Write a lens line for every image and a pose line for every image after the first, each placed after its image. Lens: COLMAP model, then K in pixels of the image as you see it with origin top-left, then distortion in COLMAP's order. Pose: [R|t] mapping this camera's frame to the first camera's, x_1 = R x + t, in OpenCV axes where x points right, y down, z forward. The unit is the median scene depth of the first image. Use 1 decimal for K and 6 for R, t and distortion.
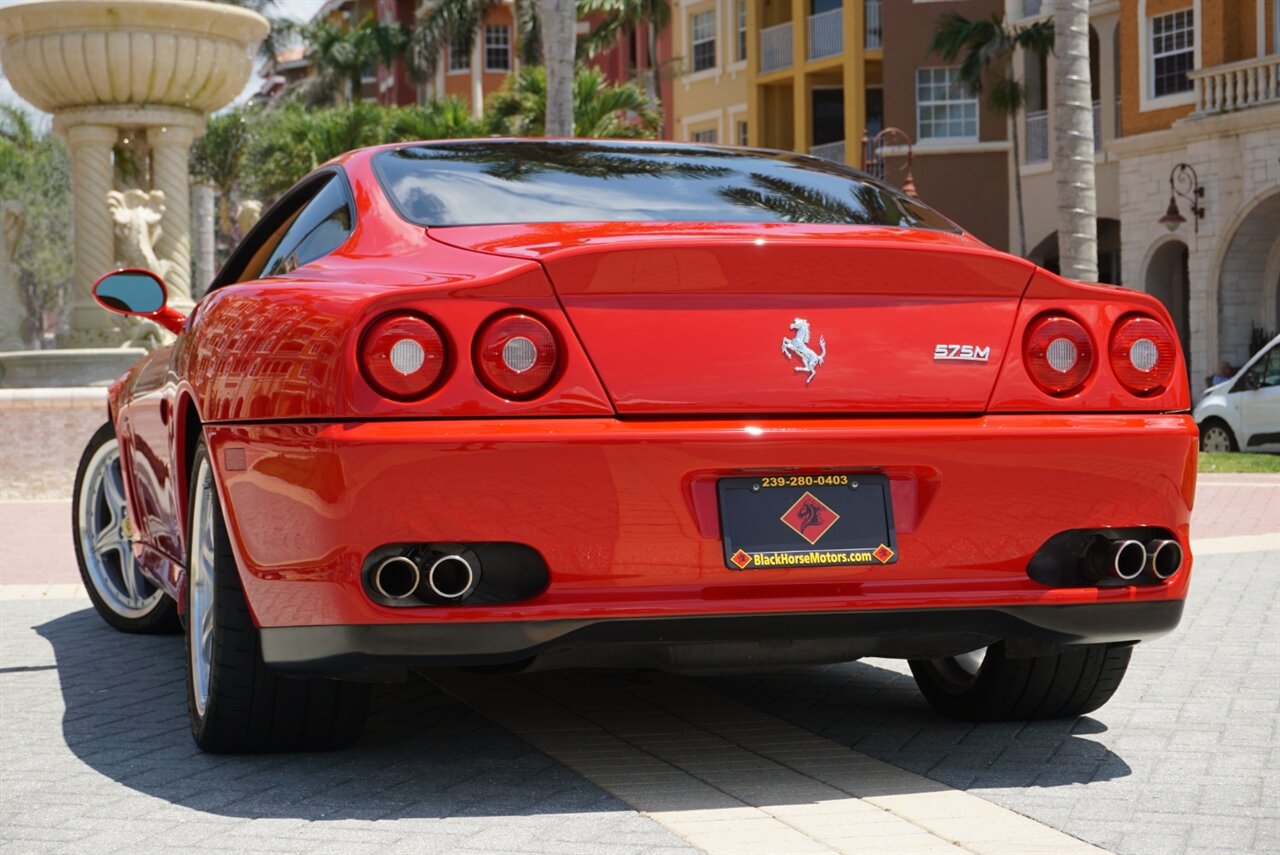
lens RADIAL K [[2558.8, 0, 638.8], [0, 2558.8, 429.3], [0, 0, 1]] dist [-0.008373, 0.089323]
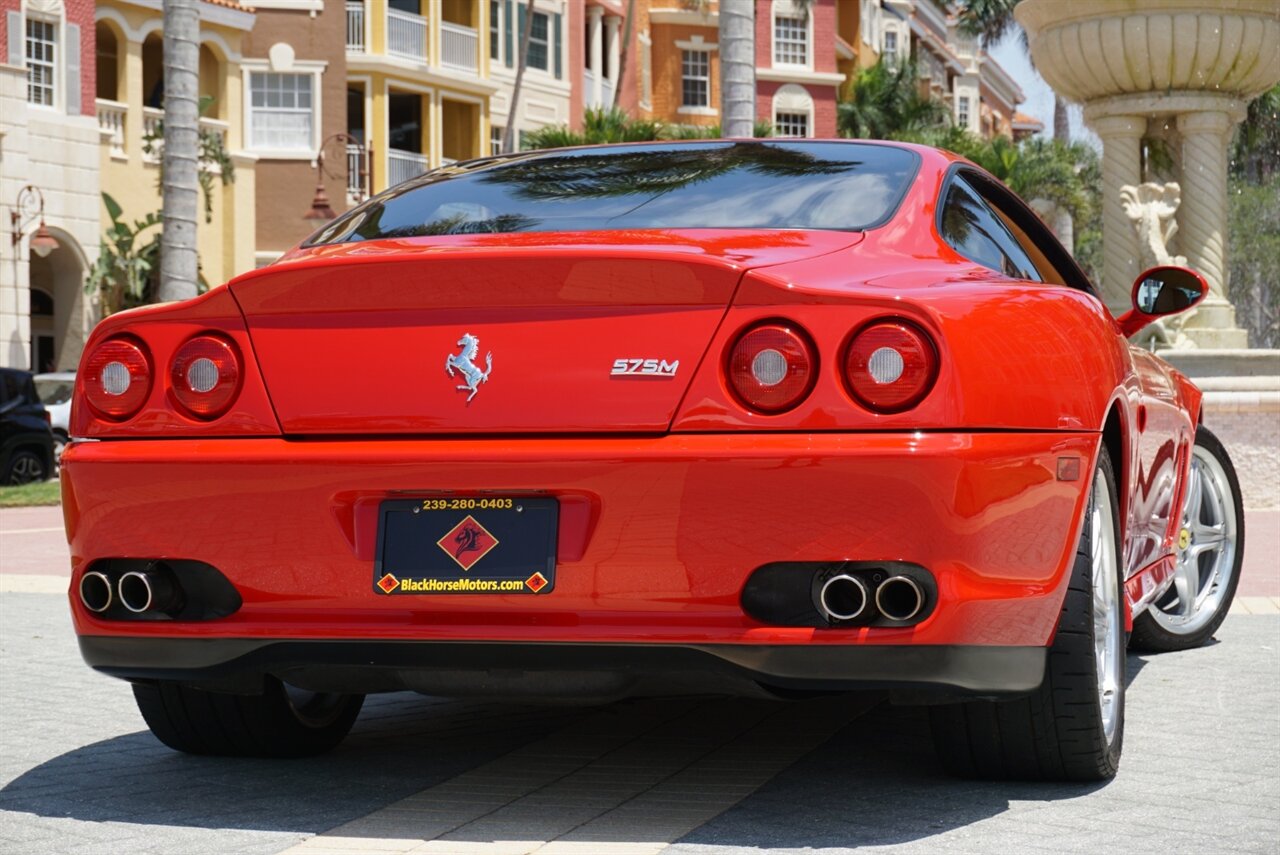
lens RADIAL K [[2736.1, 0, 644.4], [0, 2736.1, 428.4], [0, 0, 1]] dist [-0.007202, 0.467745]
pose [[0.854747, 0.000655, -0.519044, 0.462132], [-0.001351, 0.999999, -0.000962, -0.005118], [0.519043, 0.001523, 0.854747, 0.113305]]
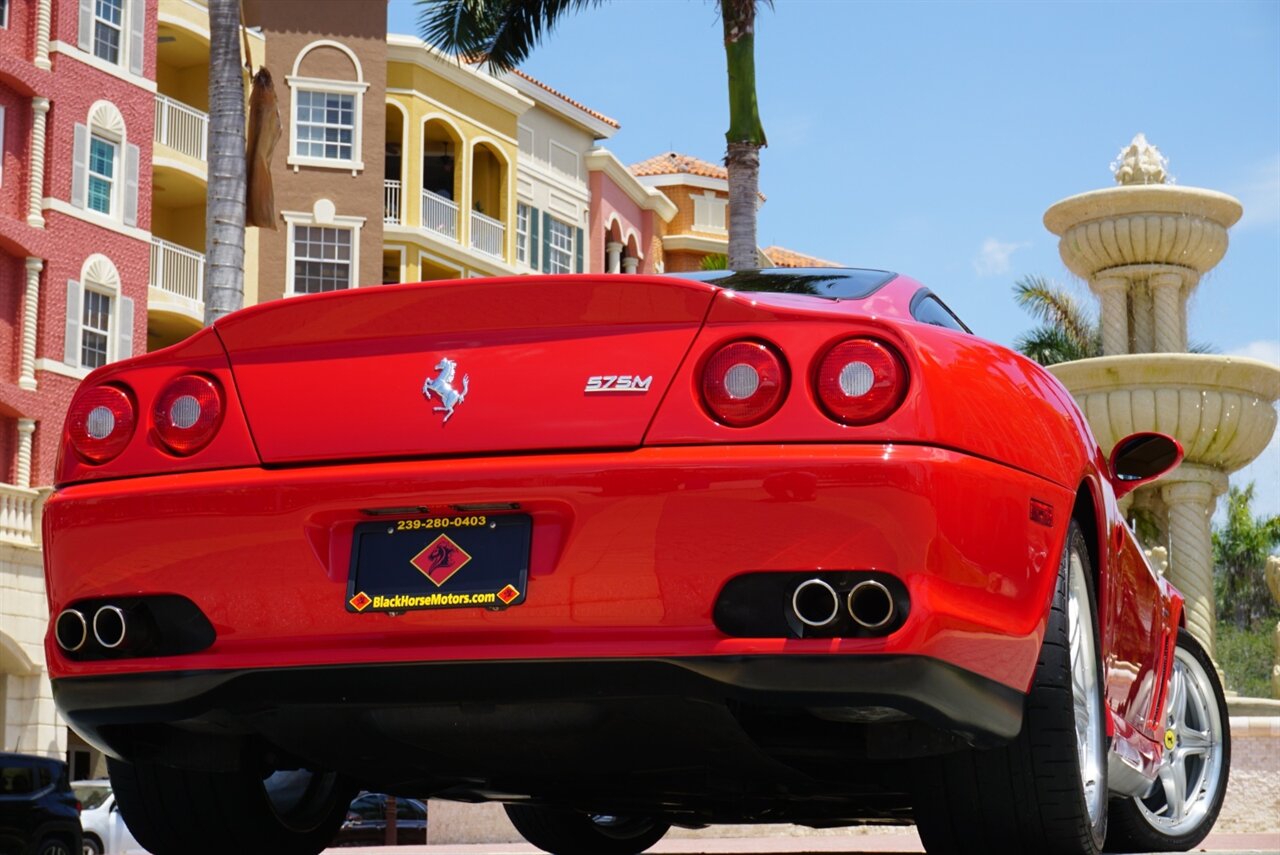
lens RADIAL K [[2600.5, 0, 636.4], [0, 2600.5, 431.5], [0, 0, 1]] dist [0.008217, 0.334426]
pose [[0.849490, -0.085955, -0.520555, 0.452257], [-0.008354, 0.984325, -0.176167, 0.111775], [0.527538, 0.154001, 0.835457, 0.154001]]
